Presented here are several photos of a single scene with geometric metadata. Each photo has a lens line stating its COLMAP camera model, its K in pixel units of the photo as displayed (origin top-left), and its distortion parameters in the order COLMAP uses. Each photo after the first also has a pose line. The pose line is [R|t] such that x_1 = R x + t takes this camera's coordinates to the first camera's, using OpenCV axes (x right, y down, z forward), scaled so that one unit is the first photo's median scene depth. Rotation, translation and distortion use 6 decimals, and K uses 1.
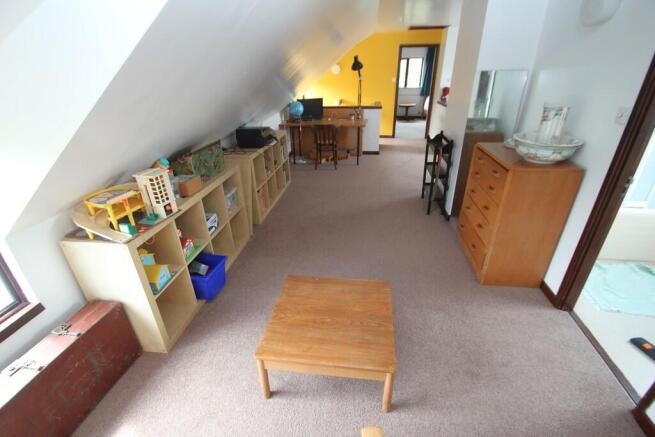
lens RADIAL K [[302.0, 0, 327.5], [0, 302.0, 219.7], [0, 0, 1]] dist [0.015644, 0.000091]
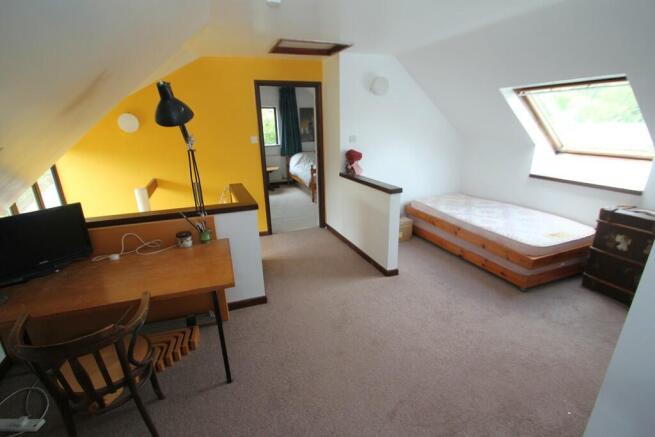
lens RADIAL K [[302.0, 0, 330.0], [0, 302.0, 219.8], [0, 0, 1]] dist [0.015644, 0.000091]
pose [[0.863629, -0.163246, 0.476965, 0.059481], [0.231723, 0.968794, -0.087997, -0.284118], [-0.447716, 0.186521, 0.874506, 0.572116]]
